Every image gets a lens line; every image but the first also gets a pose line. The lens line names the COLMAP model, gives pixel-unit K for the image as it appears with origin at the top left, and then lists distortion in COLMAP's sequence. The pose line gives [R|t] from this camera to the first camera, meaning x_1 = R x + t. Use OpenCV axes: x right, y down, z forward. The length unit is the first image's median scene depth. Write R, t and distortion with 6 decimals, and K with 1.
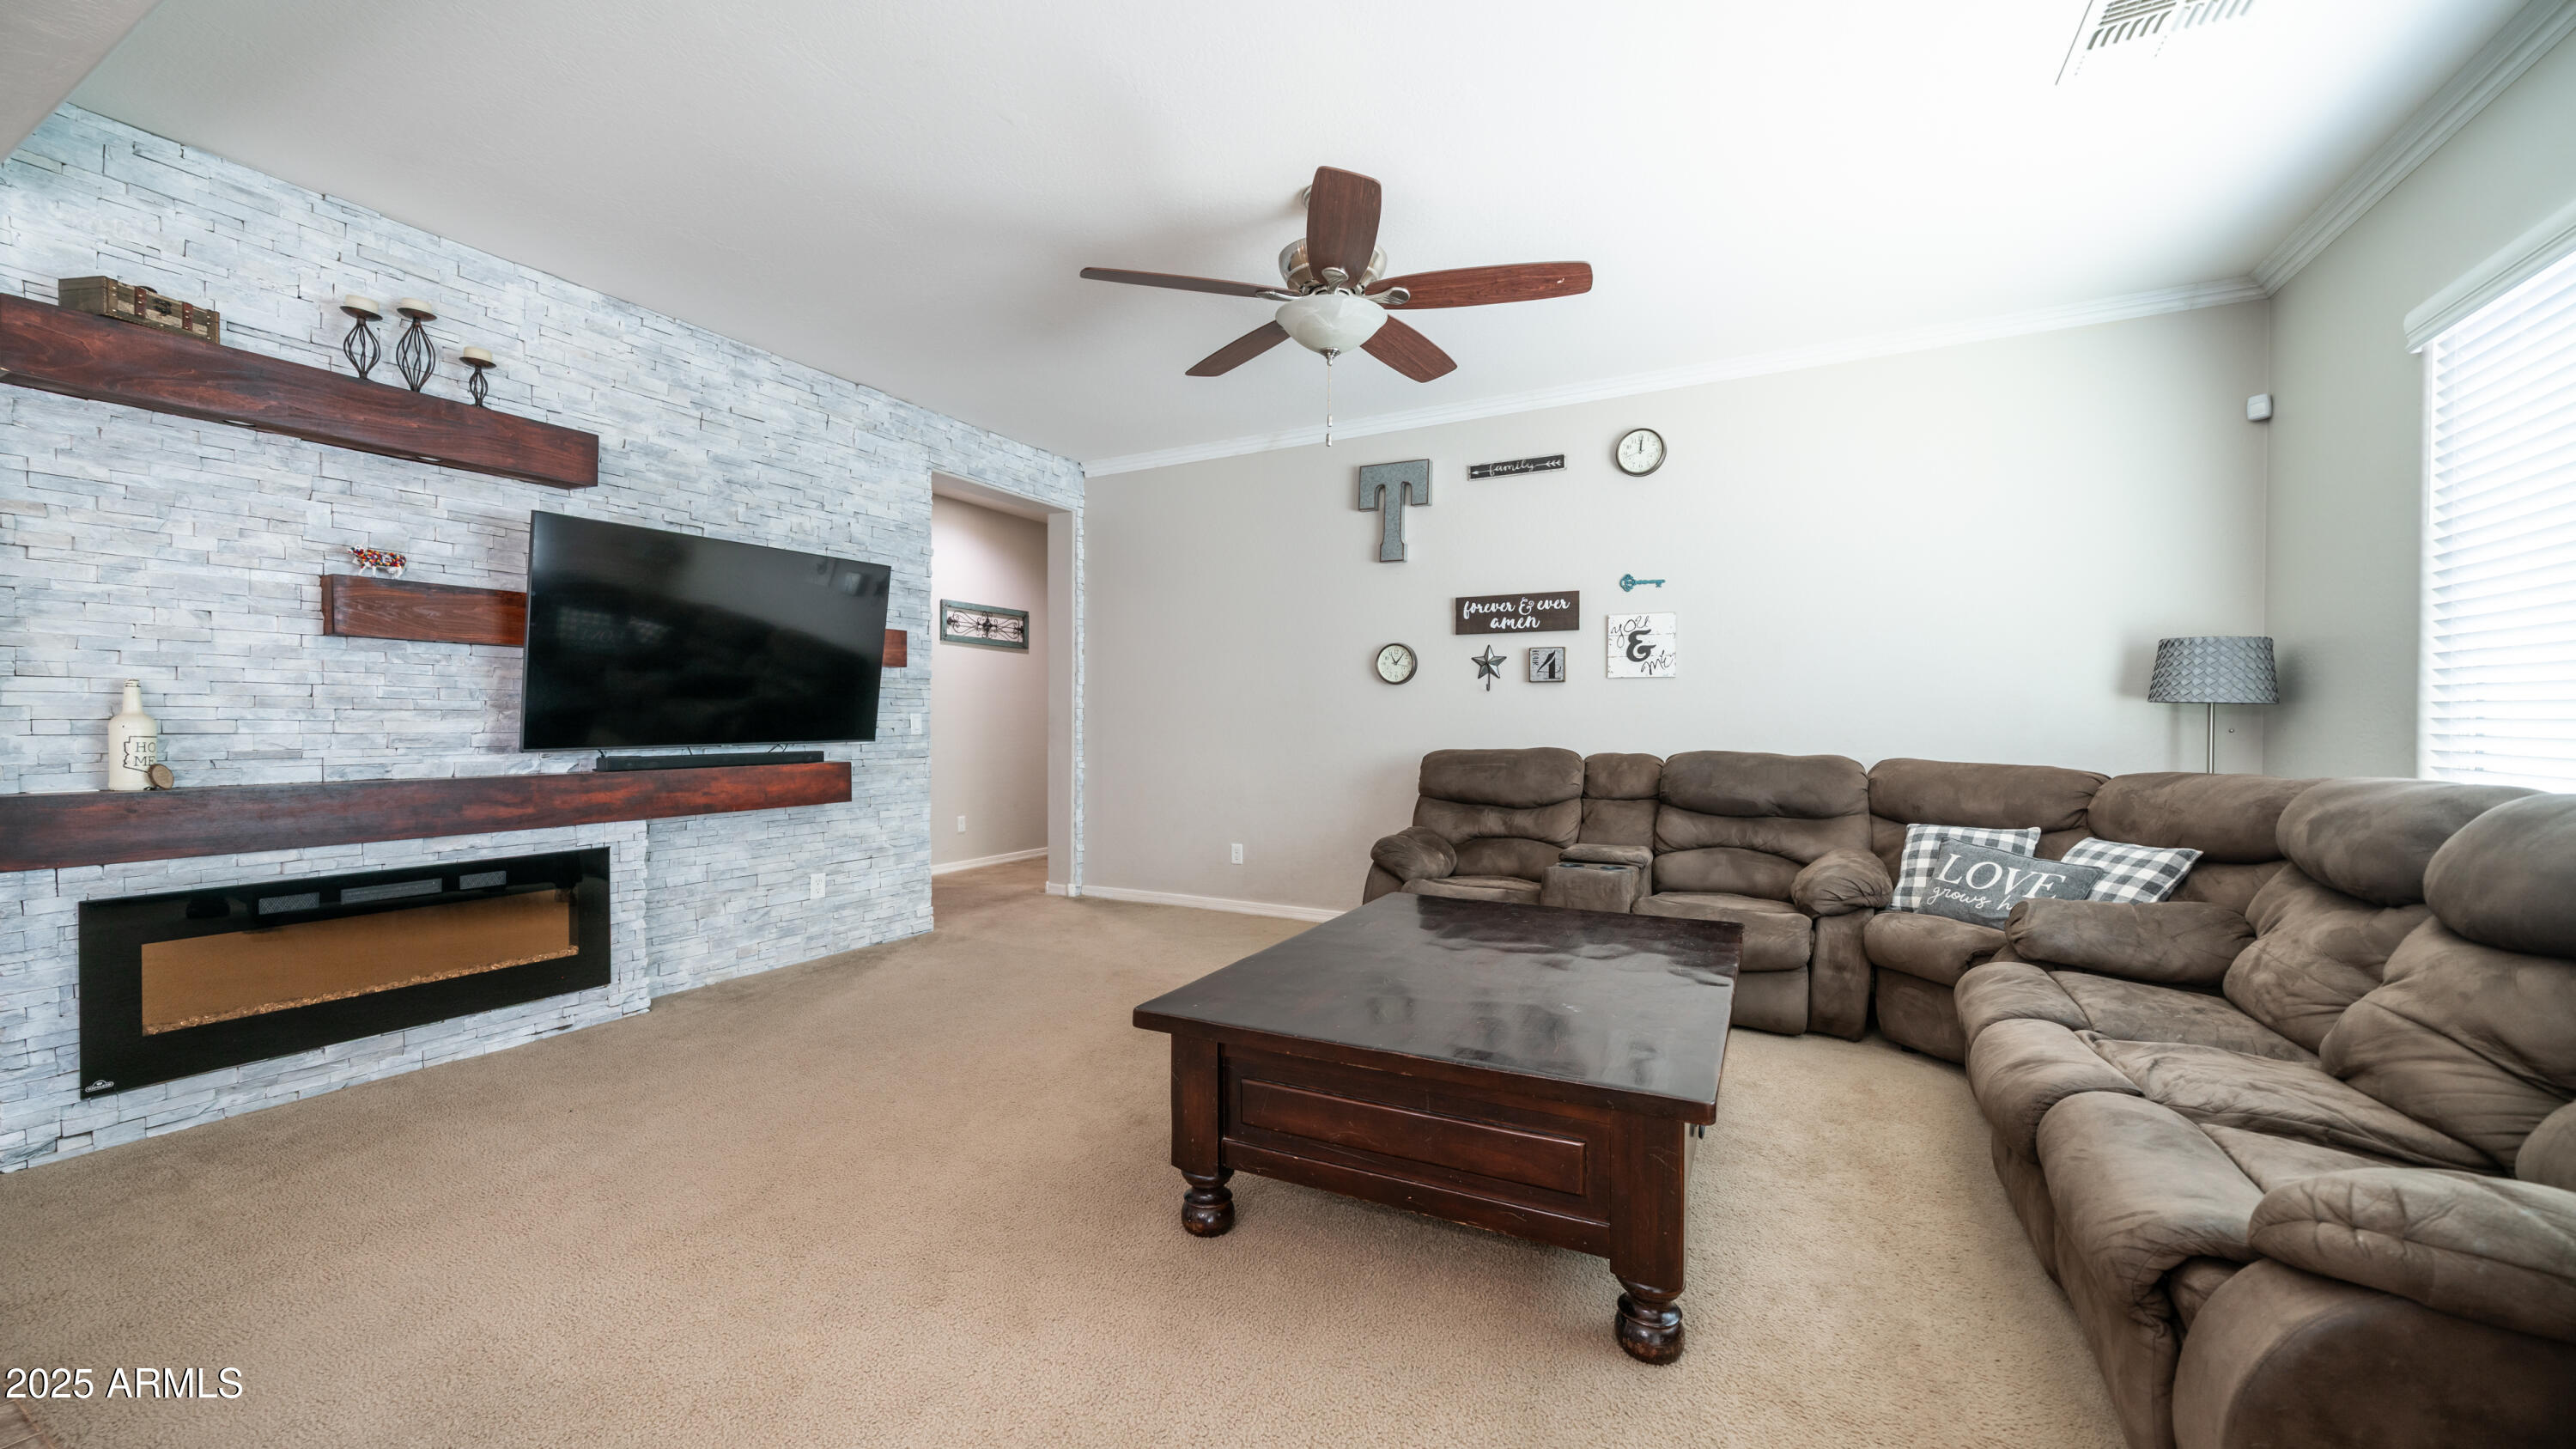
lens RADIAL K [[1001.6, 0, 1238.8], [0, 1001.6, 727.3], [0, 0, 1]] dist [-0.002221, -0.000148]
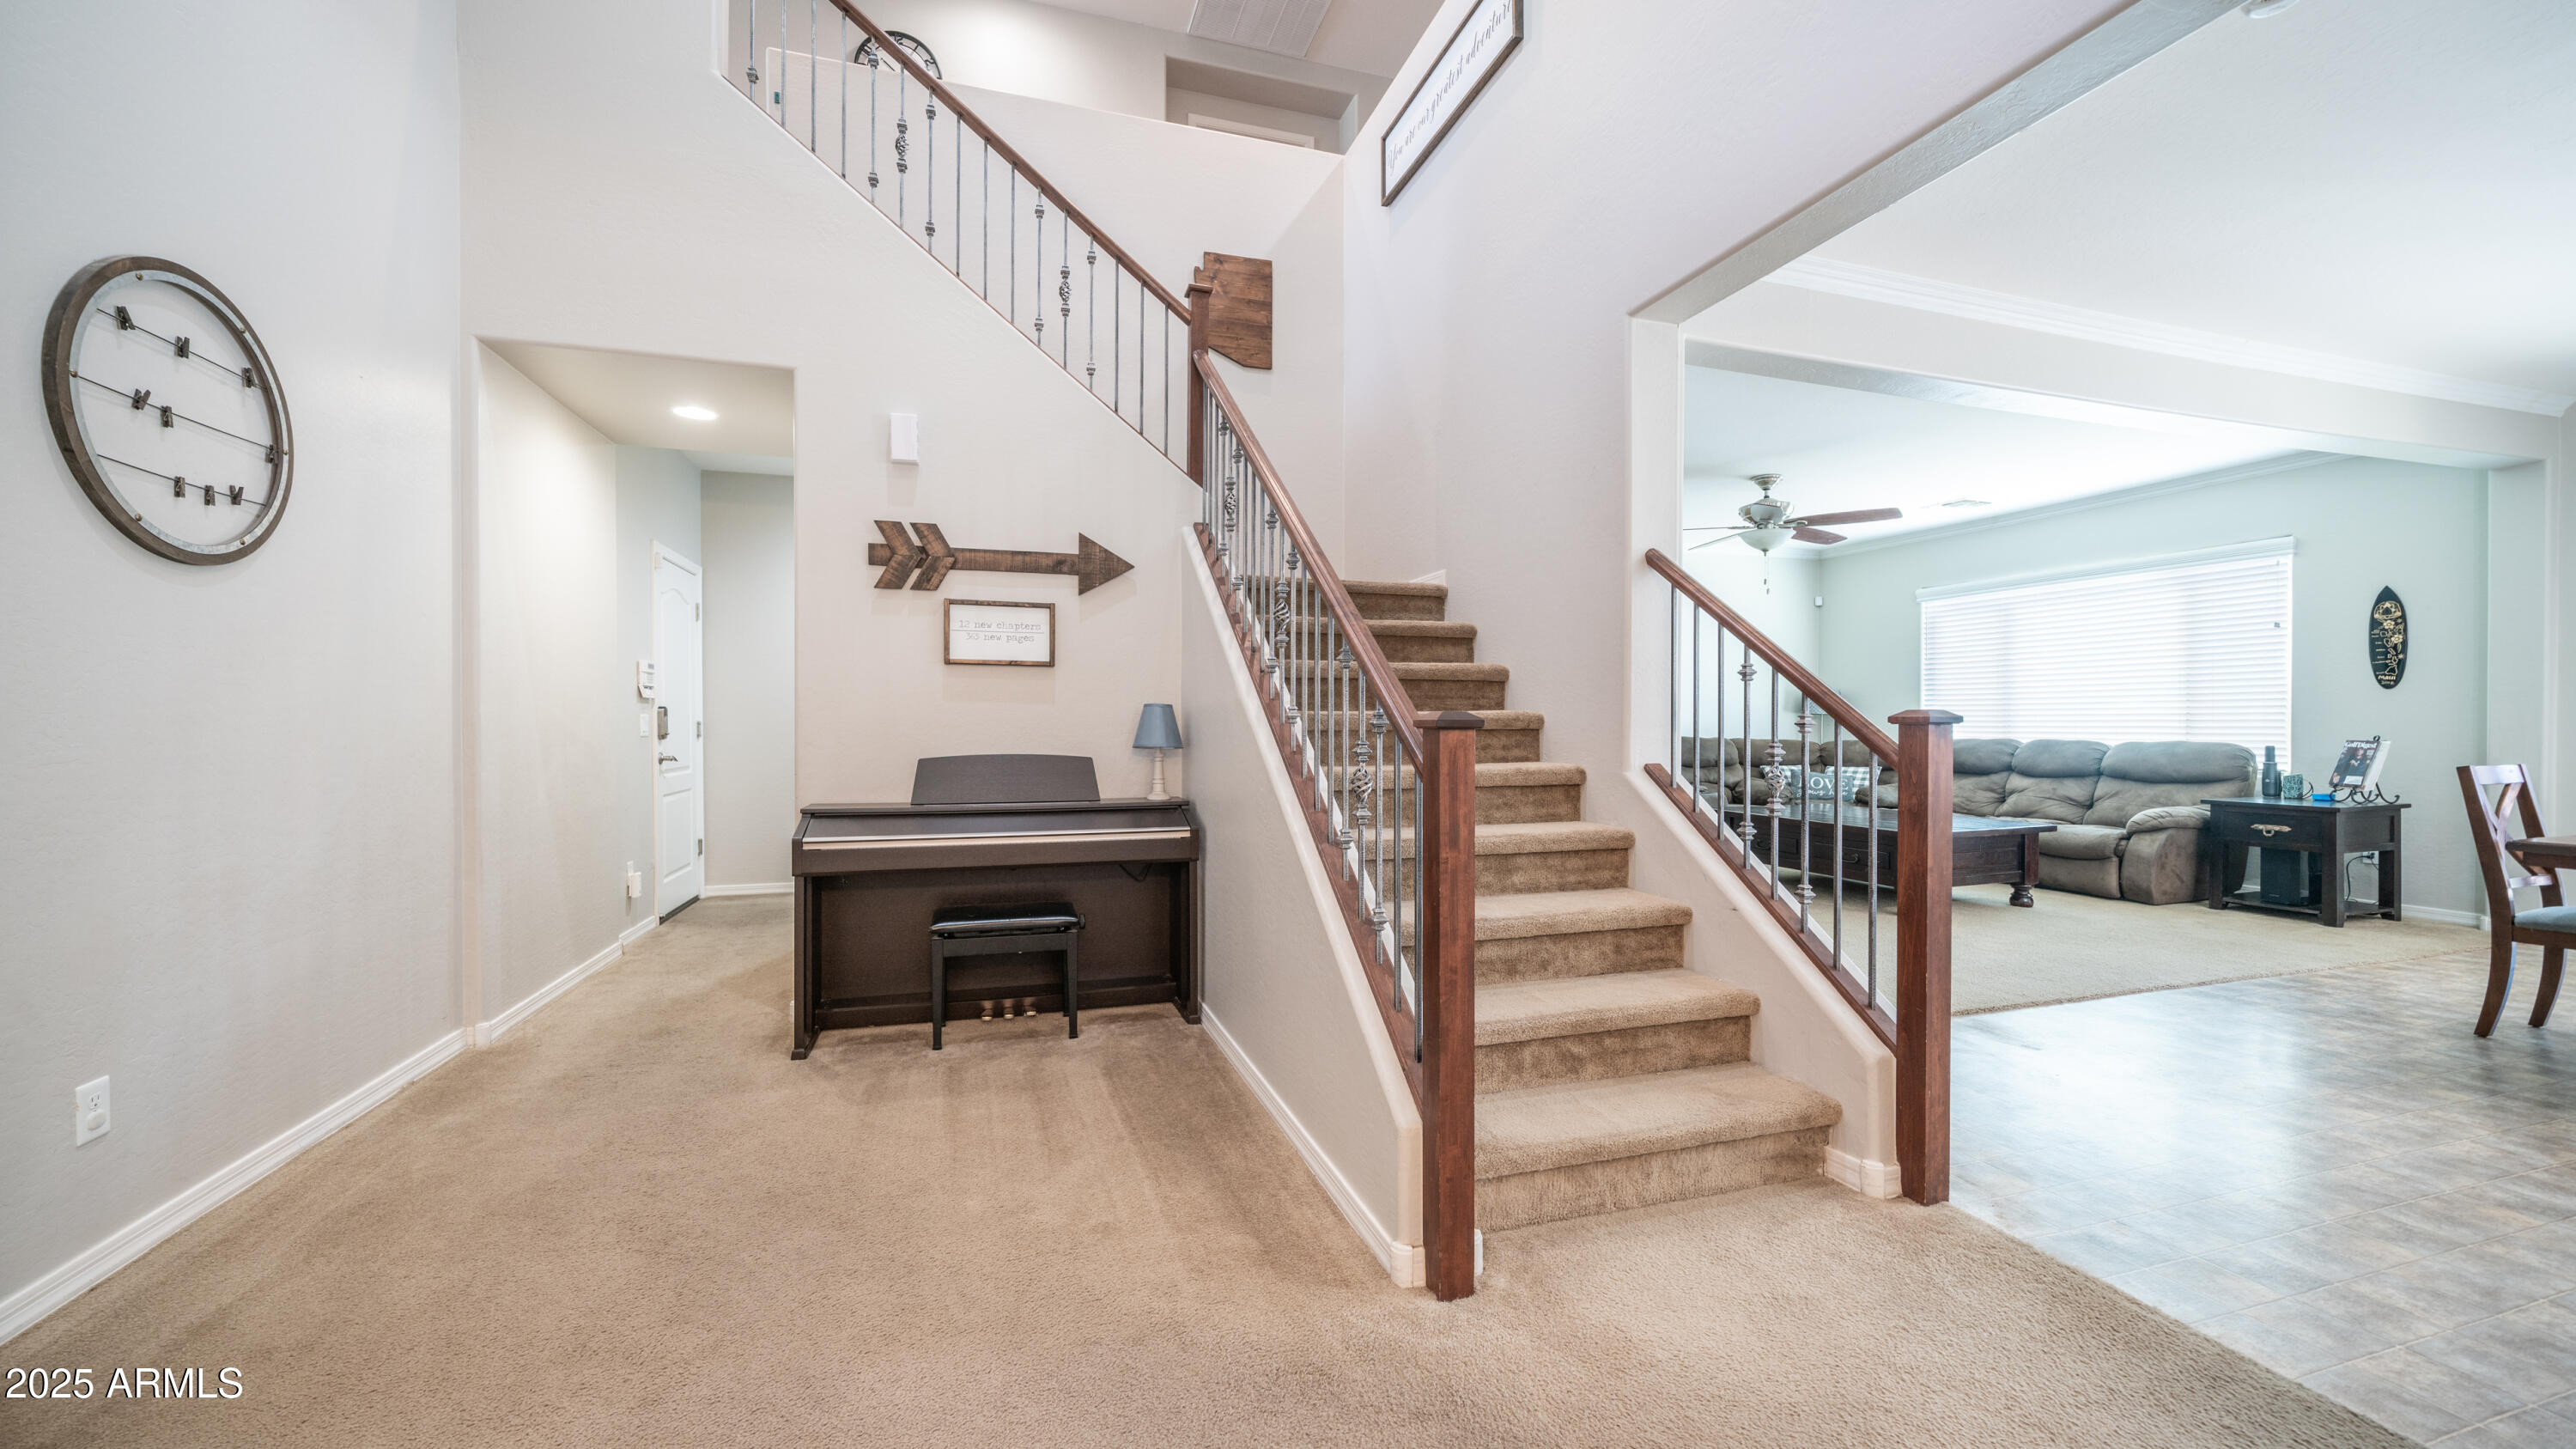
lens RADIAL K [[974.2, 0, 1288.0], [0, 974.2, 724.5], [0, 0, 1]] dist [-0.000865, 0.000083]
pose [[0.684989, -0.004709, 0.728538, -1.401686], [0.007224, 0.999974, -0.000330, -0.005413], [-0.728517, 0.005489, 0.685005, 0.208477]]
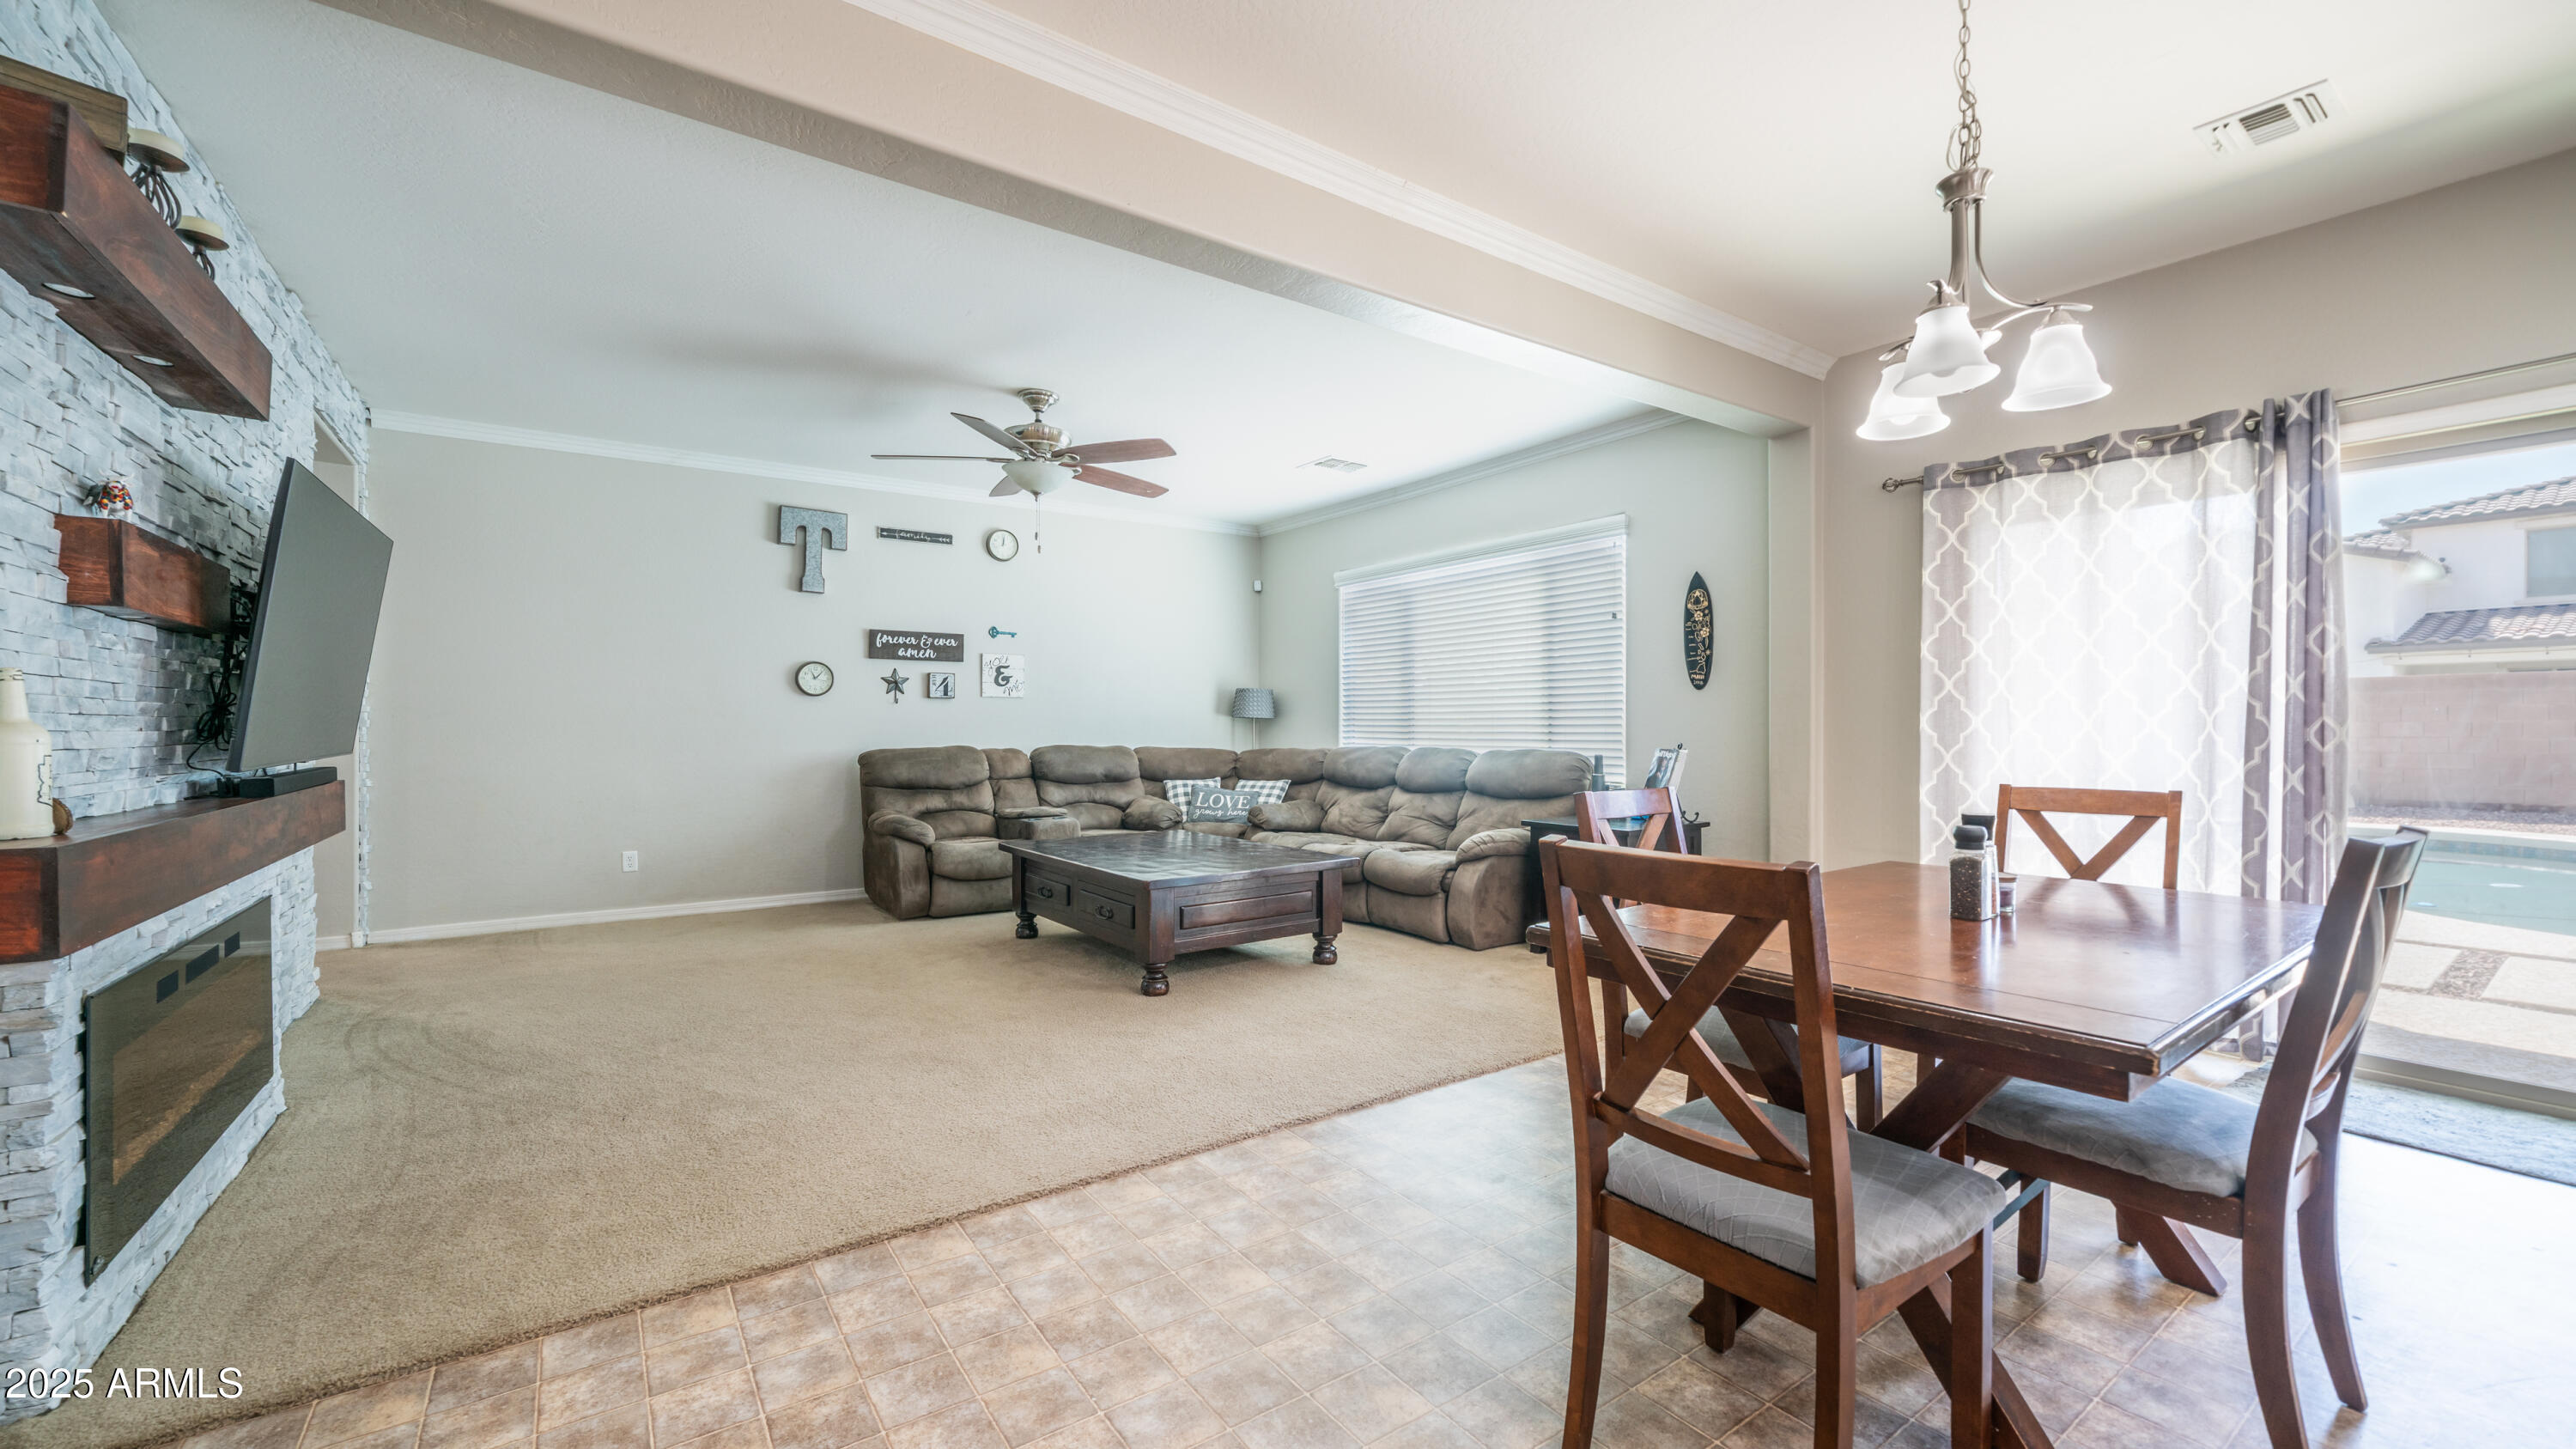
lens RADIAL K [[1003.8, 0, 1288.0], [0, 1003.8, 724.5], [0, 0, 1]] dist [-0.000026, 0.000062]
pose [[0.430588, -0.000464, 0.902548, -0.768310], [0.006703, 0.999974, -0.002683, -0.002401], [-0.902524, 0.007205, 0.430580, -0.022784]]
